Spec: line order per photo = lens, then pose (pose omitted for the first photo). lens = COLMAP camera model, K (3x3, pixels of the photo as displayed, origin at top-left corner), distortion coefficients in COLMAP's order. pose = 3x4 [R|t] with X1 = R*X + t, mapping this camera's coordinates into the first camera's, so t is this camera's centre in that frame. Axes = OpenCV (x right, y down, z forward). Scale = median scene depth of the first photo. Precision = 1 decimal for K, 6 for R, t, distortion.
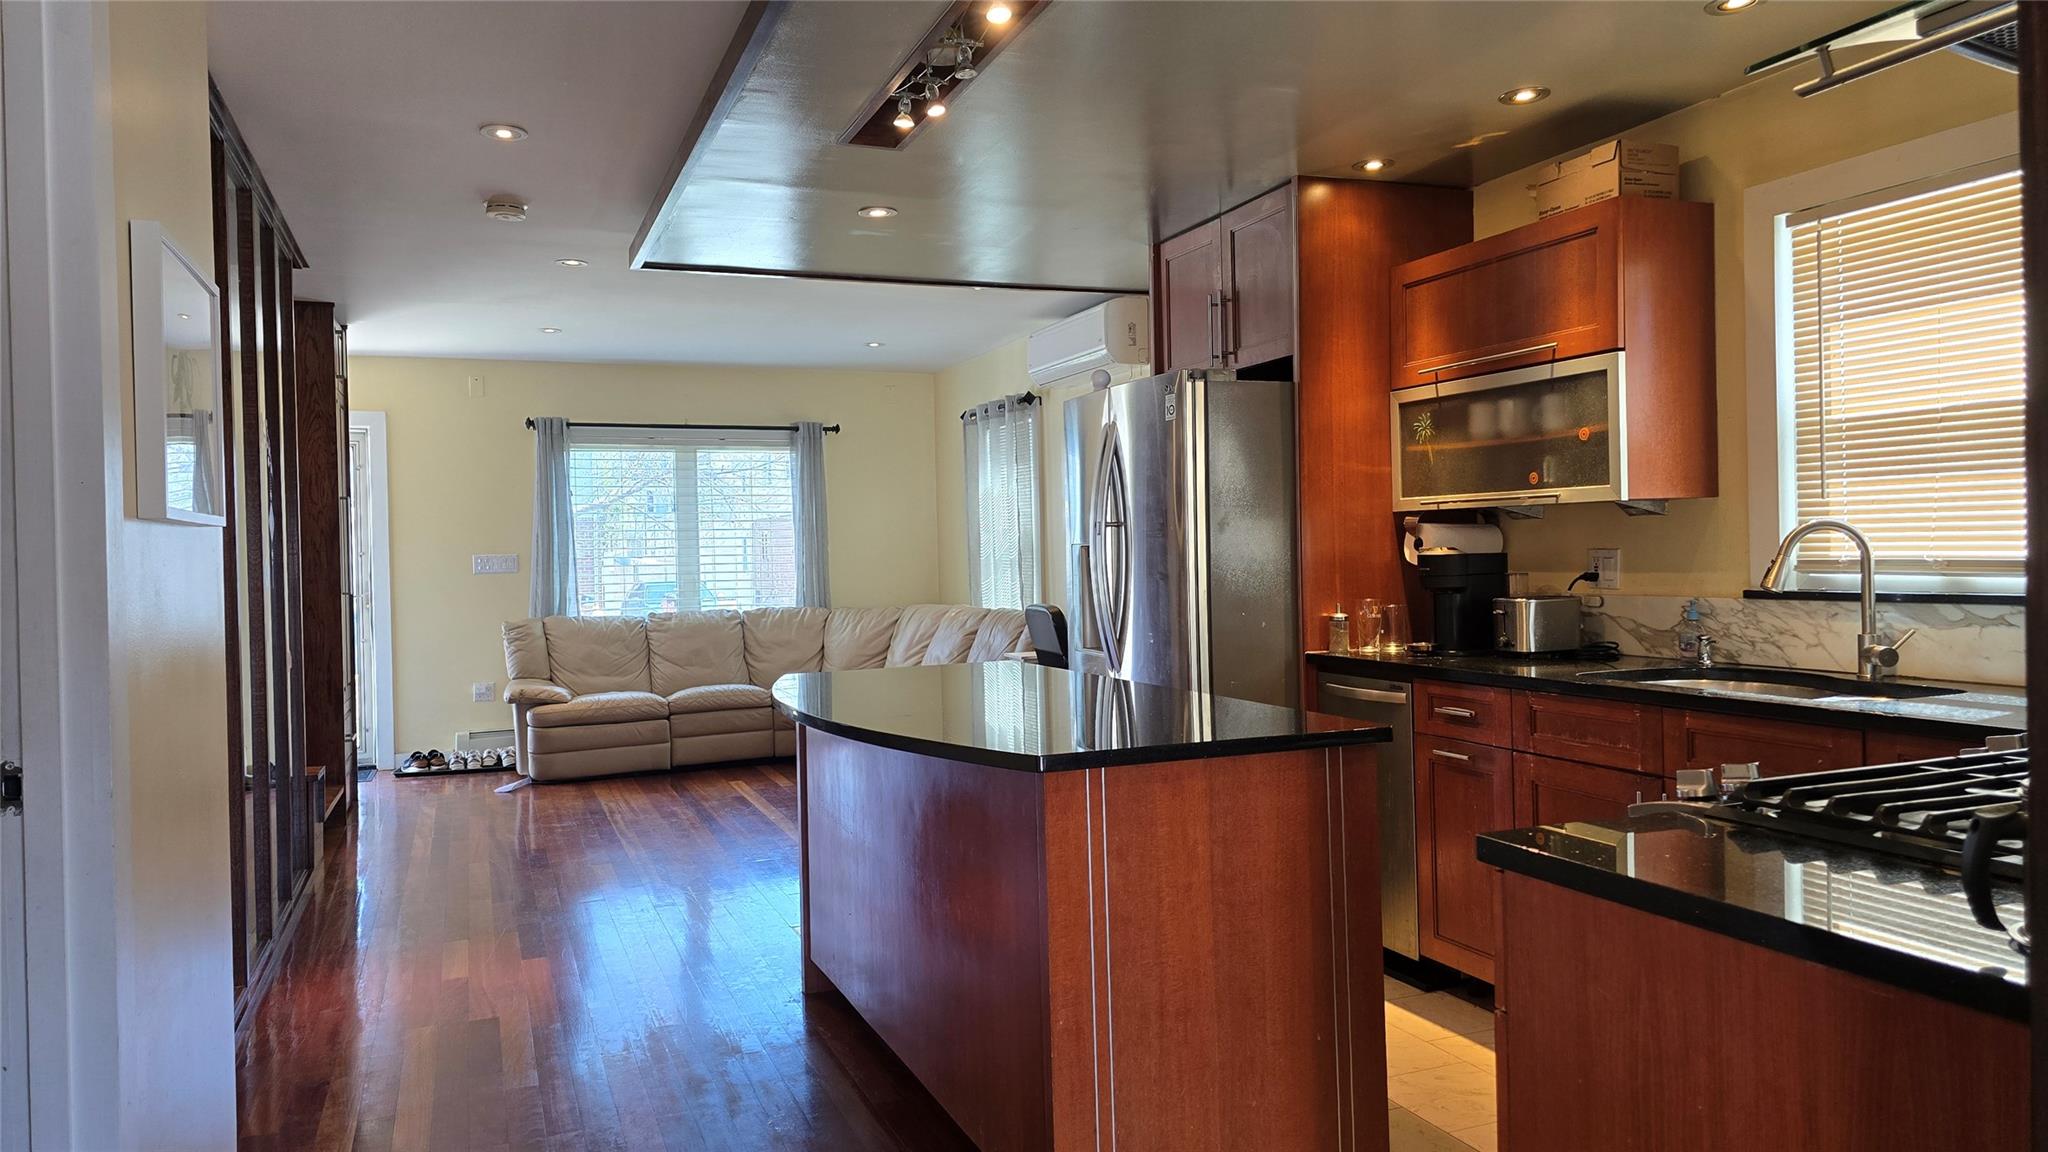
lens RADIAL K [[1350.1, 0, 1036.5], [0, 1350.1, 559.6], [0, 0, 1]] dist [0.140481, -0.000280]
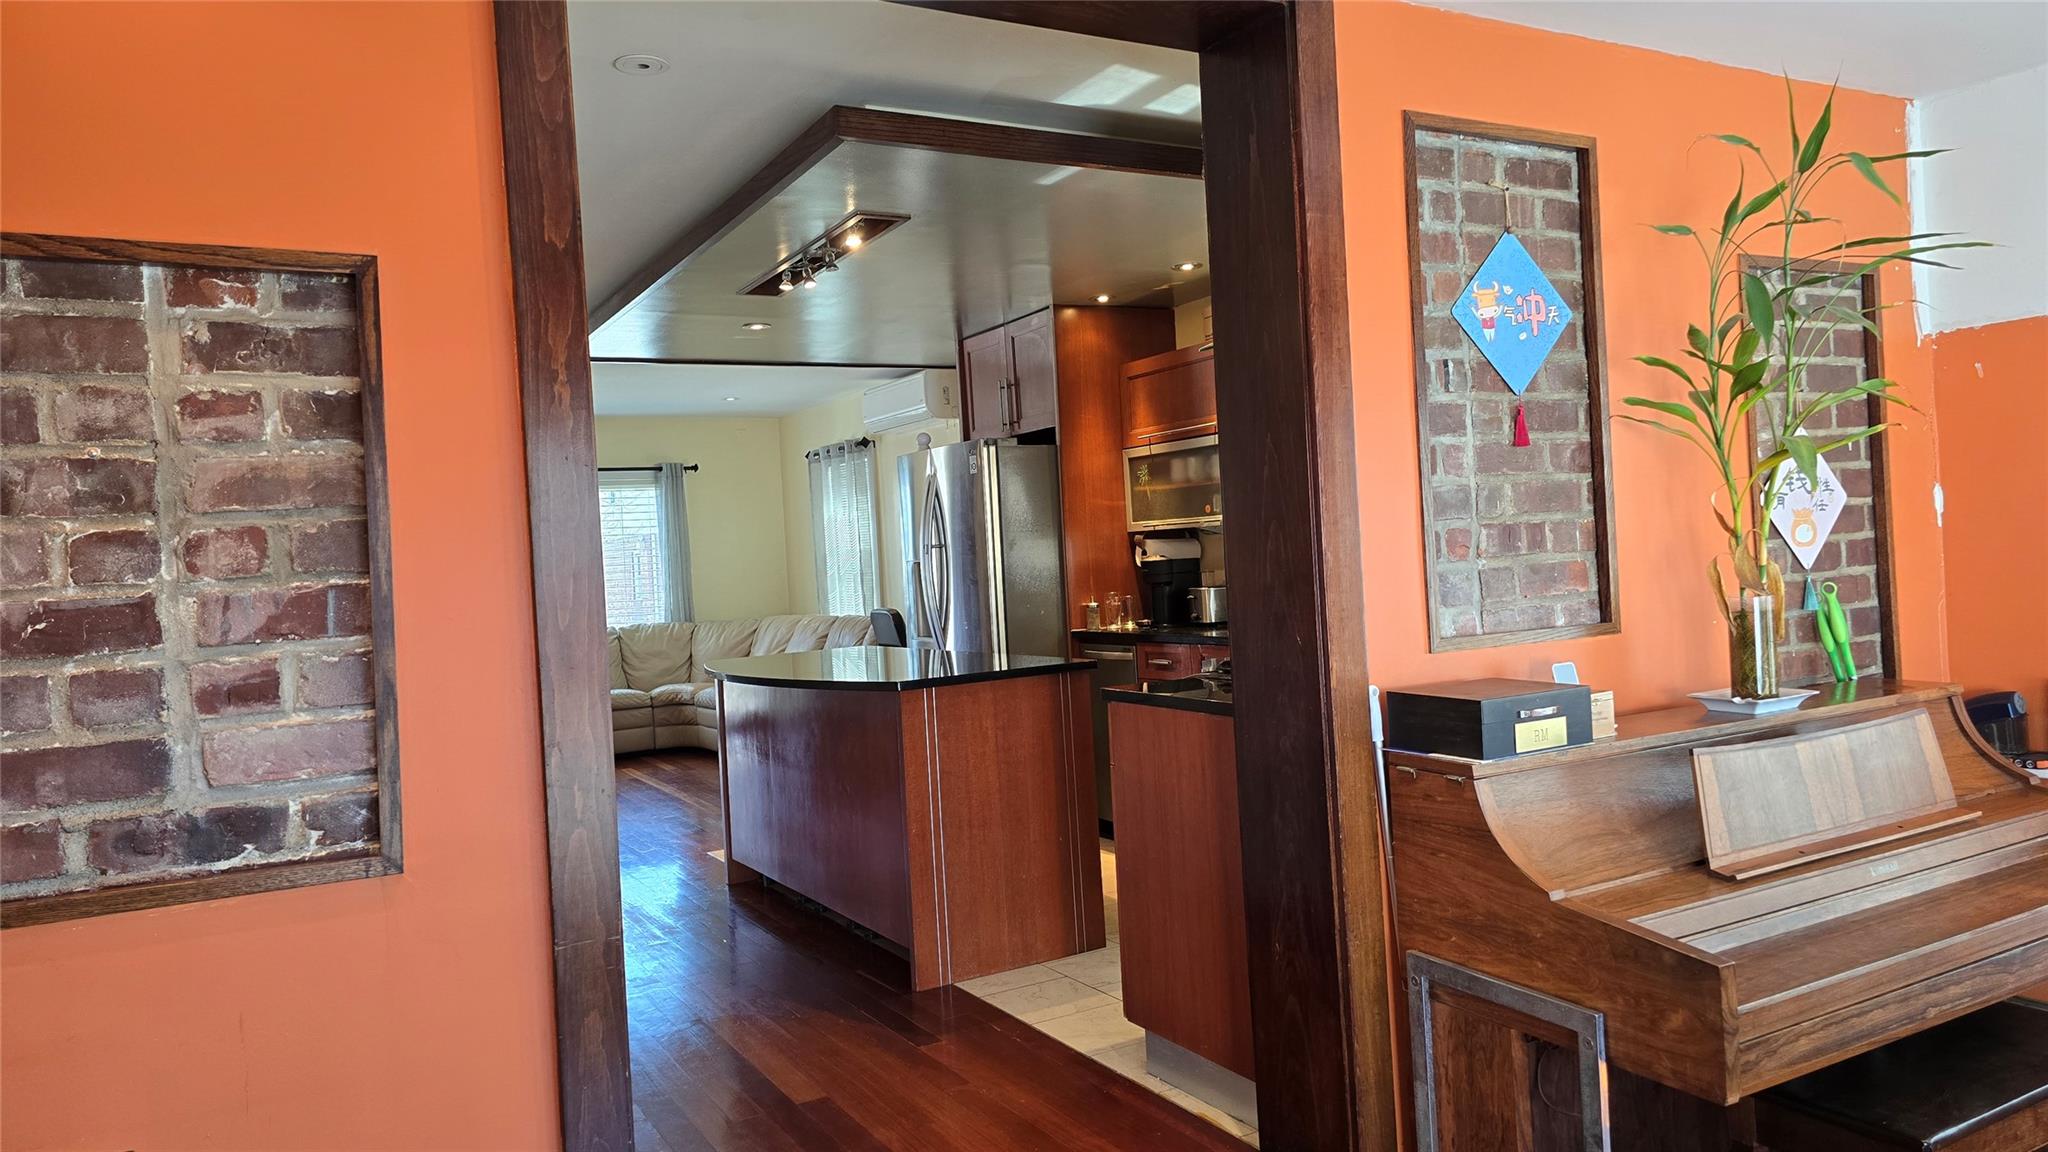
lens RADIAL K [[1350.1, 0, 1036.5], [0, 1350.1, 559.6], [0, 0, 1]] dist [0.140481, -0.000280]
pose [[0.991291, -0.033948, 0.127243, -0.020322], [0.035098, 0.999361, -0.006809, 0.000954], [-0.126930, 0.011216, 0.991848, -0.426729]]
